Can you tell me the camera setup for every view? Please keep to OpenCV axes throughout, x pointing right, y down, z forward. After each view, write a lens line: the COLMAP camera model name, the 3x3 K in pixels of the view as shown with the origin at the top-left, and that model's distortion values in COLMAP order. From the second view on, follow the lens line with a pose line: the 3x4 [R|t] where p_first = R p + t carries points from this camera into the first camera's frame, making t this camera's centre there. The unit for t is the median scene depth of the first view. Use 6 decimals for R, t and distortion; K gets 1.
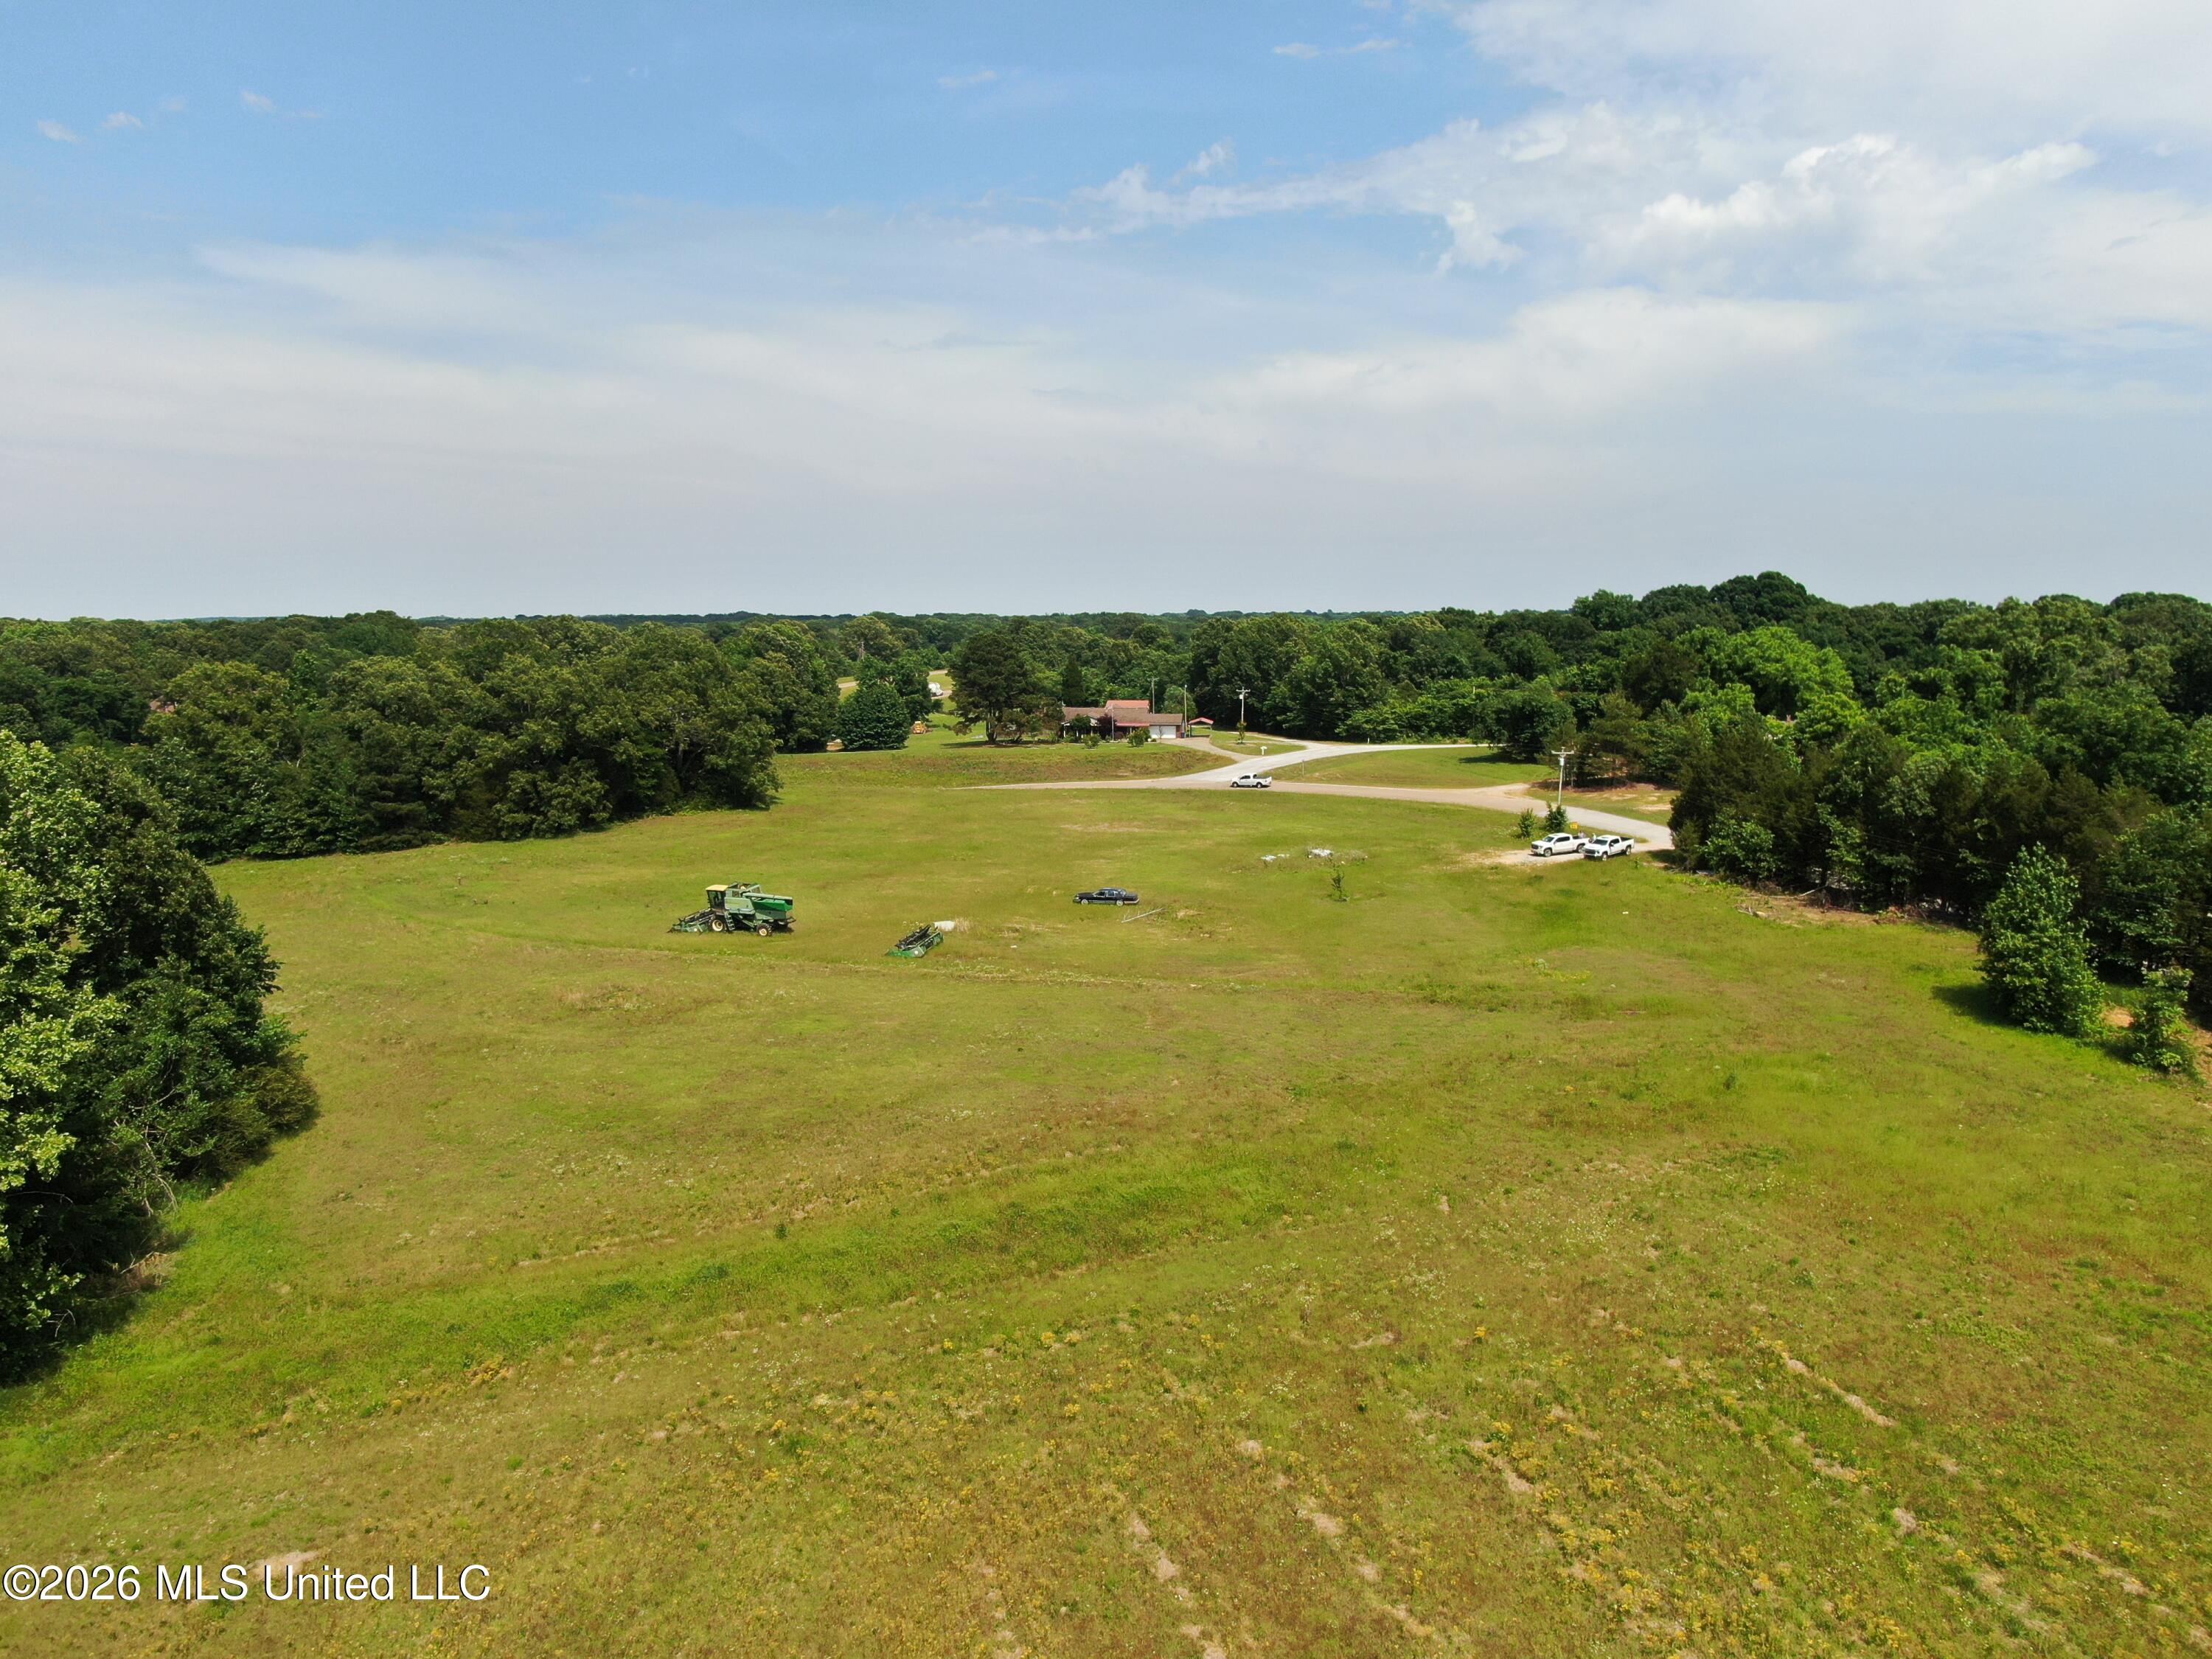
lens RADIAL K [[1599.9, 0, 1103.4], [0, 1599.9, 828.4], [0, 0, 1]] dist [-0.022975, 0.011141]
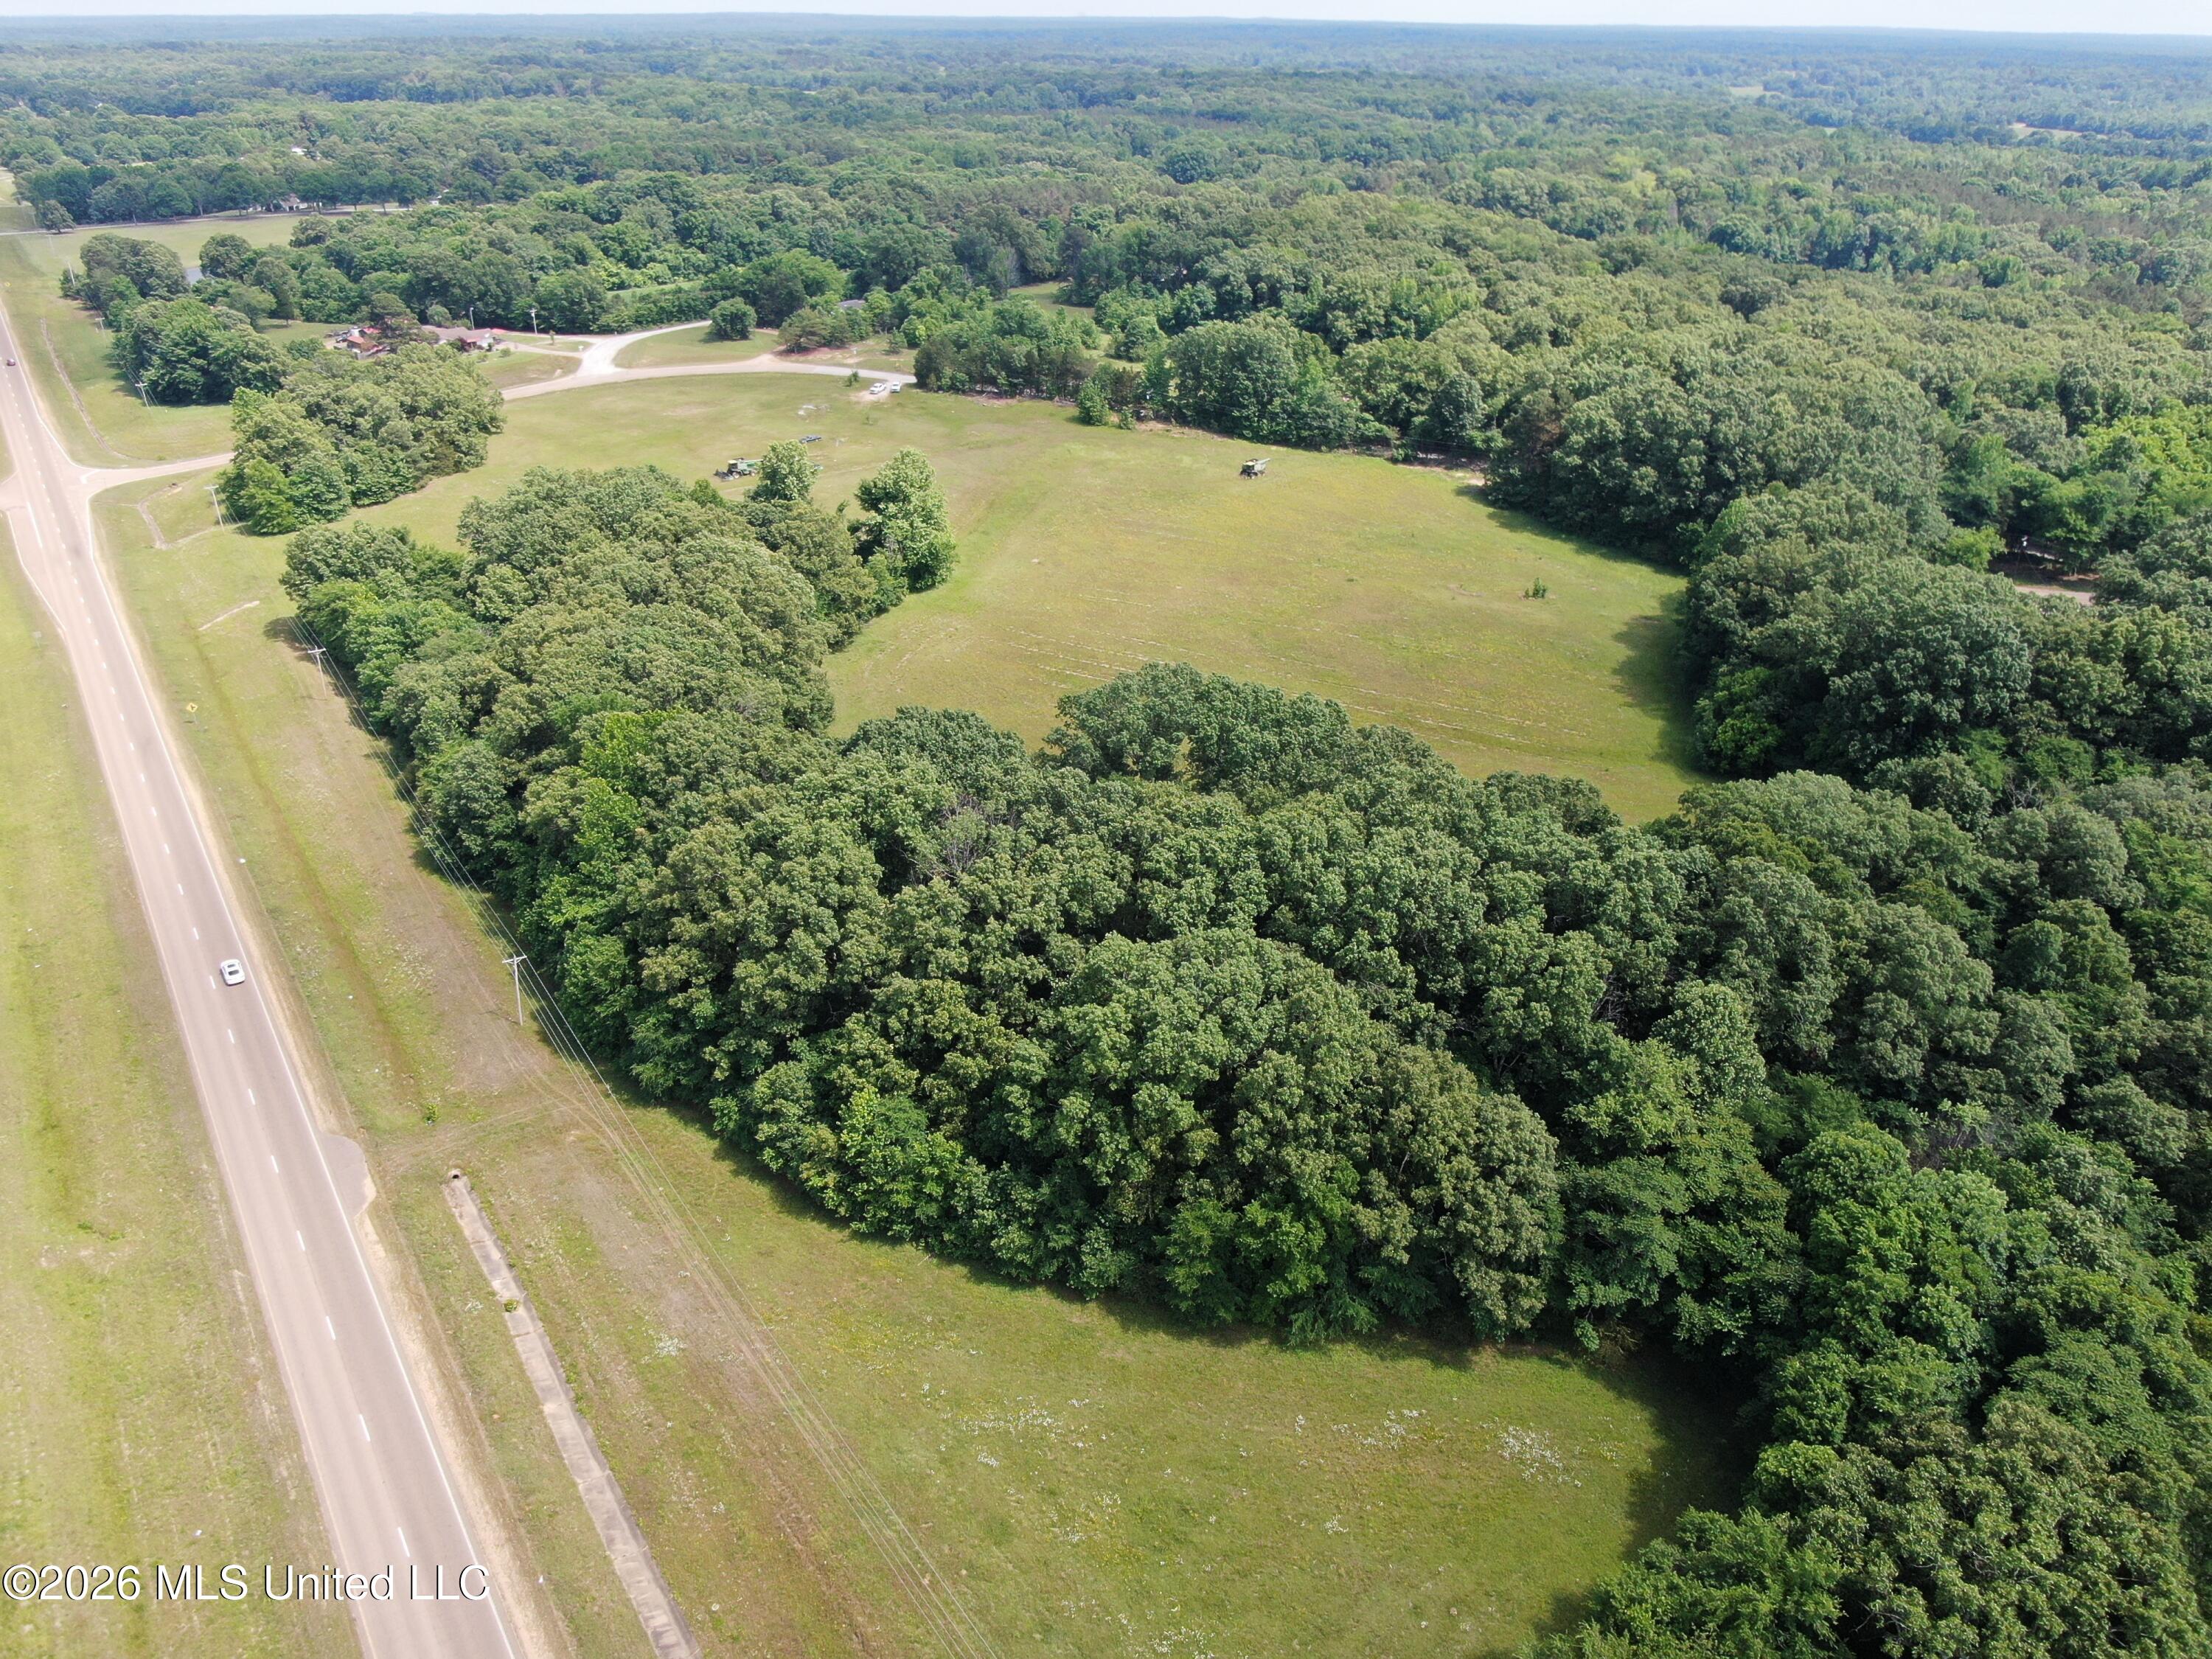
lens RADIAL K [[1599.9, 0, 1104.0], [0, 1599.9, 827.5], [0, 0, 1]] dist [-0.022975, 0.011141]
pose [[0.615883, -0.357967, 0.701818, -1.462577], [0.097175, 0.918529, 0.383225, -0.273119], [-0.781822, -0.167823, 0.600492, -0.904807]]
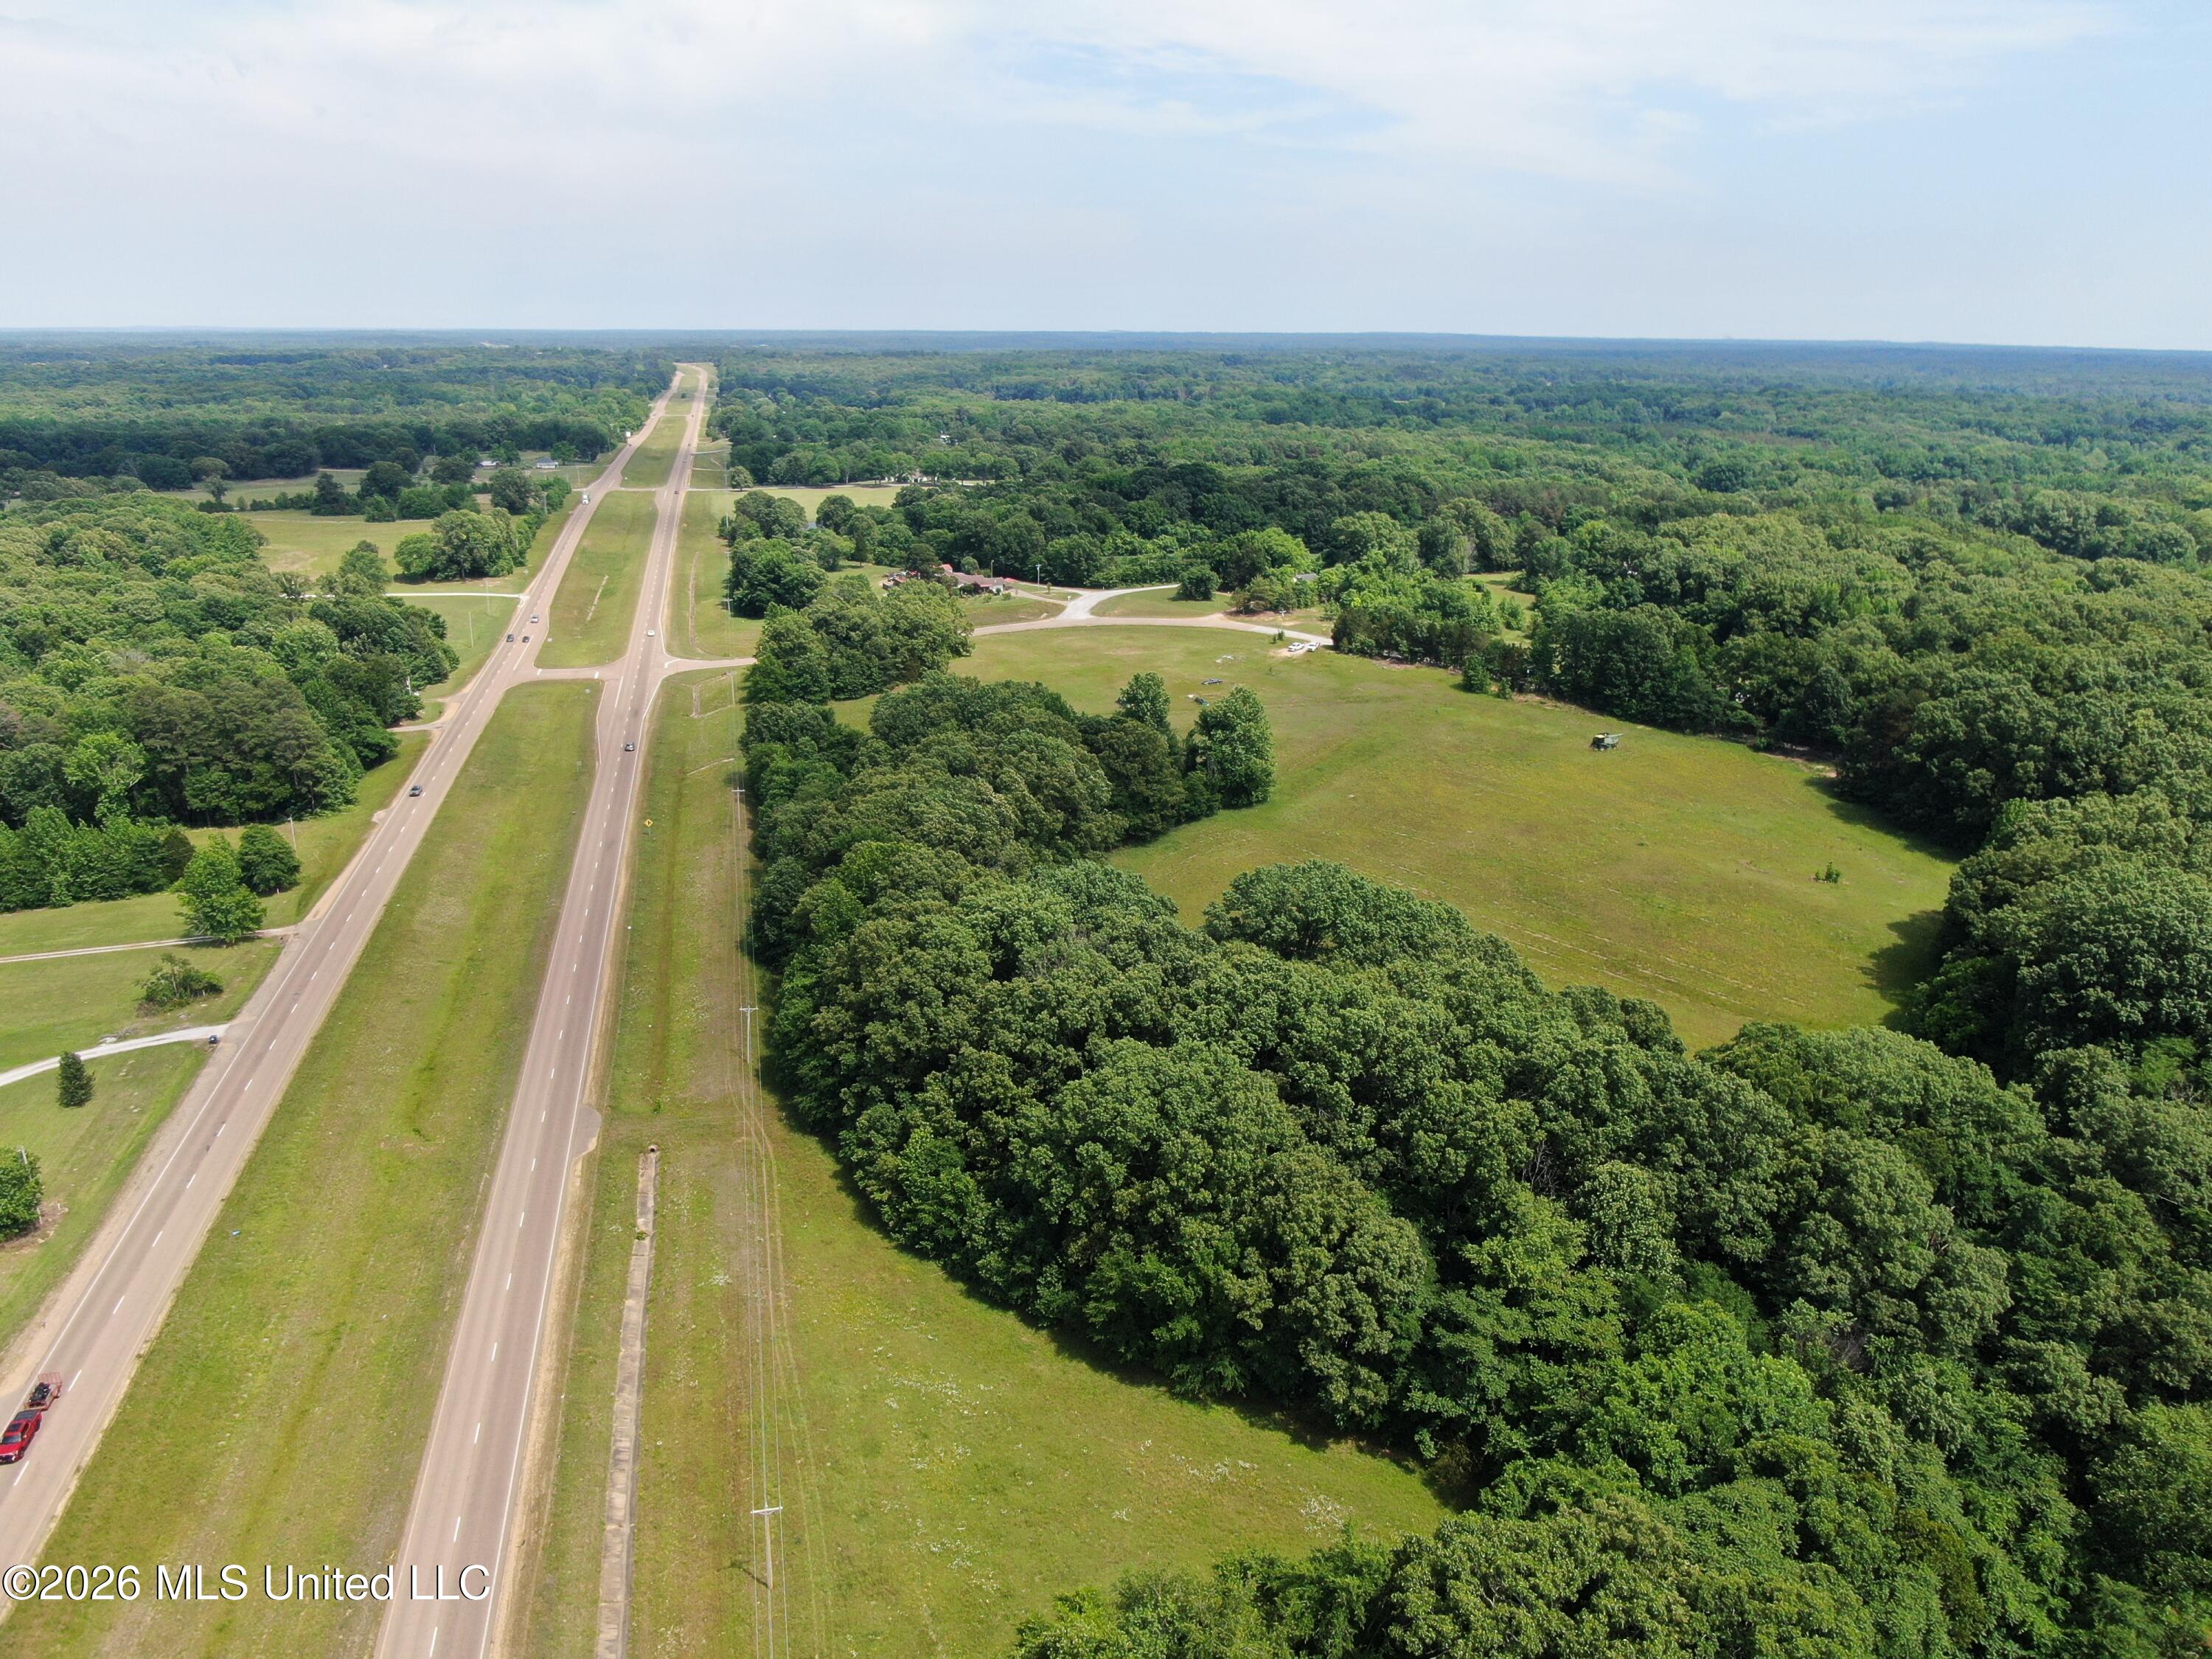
lens RADIAL K [[1599.9, 0, 1104.7], [0, 1599.9, 829.4], [0, 0, 1]] dist [-0.022975, 0.011141]
pose [[0.860852, -0.147269, 0.487078, -1.383272], [0.058769, 0.979573, 0.192309, -0.228090], [-0.505450, -0.136925, 0.851923, -1.261653]]
